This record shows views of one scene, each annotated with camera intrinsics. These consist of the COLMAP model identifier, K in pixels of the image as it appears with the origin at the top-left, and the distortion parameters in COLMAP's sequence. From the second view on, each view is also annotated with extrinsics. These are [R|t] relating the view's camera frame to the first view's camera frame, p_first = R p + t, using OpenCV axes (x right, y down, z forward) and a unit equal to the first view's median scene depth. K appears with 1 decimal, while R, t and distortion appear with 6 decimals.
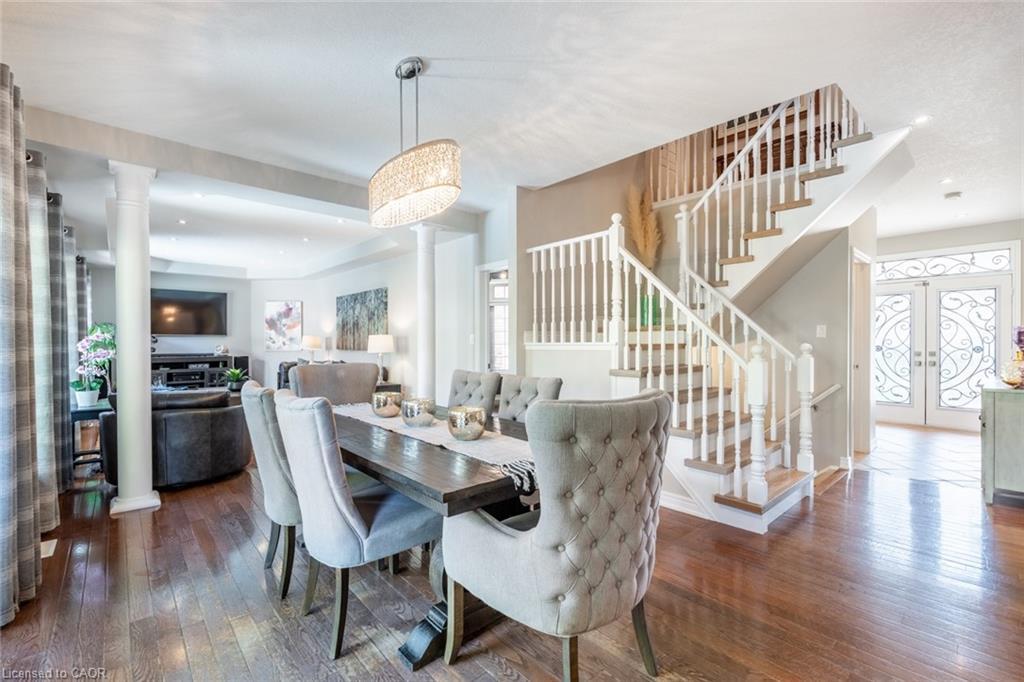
lens RADIAL K [[442.6, 0, 515.0], [0, 442.6, 344.5], [0, 0, 1]] dist [-0.001913, -0.000254]
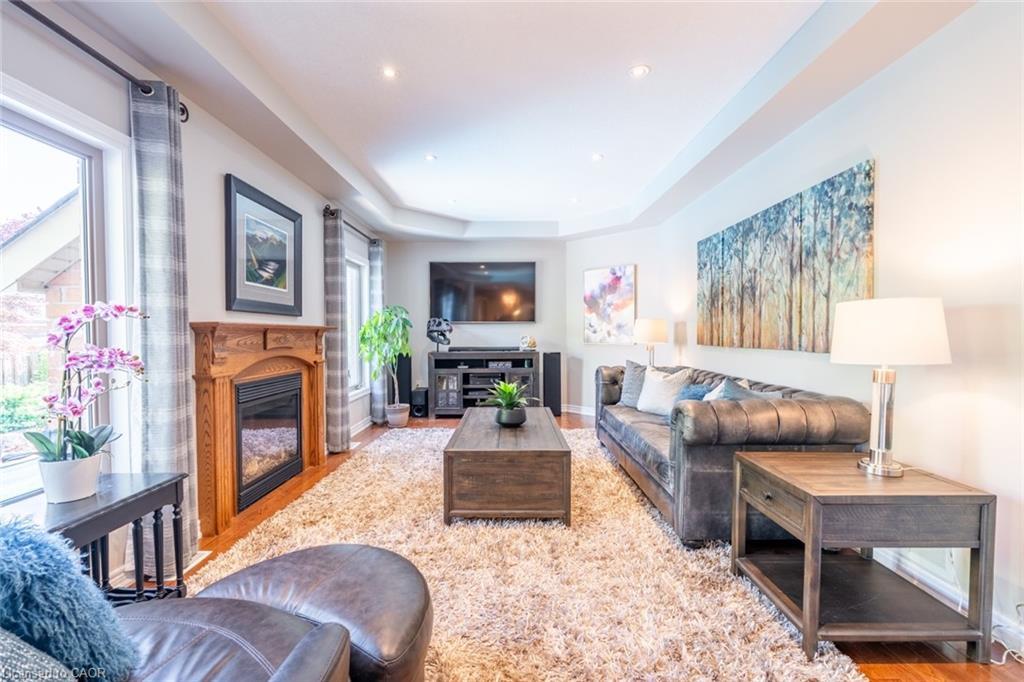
lens RADIAL K [[442.6, 0, 512.3], [0, 442.6, 344.6], [0, 0, 1]] dist [-0.001913, -0.000254]
pose [[0.746129, 0.015175, -0.665628, -0.215369], [-0.002898, 0.999805, 0.019545, 0.001625], [0.665795, -0.012654, 0.746028, 0.461284]]
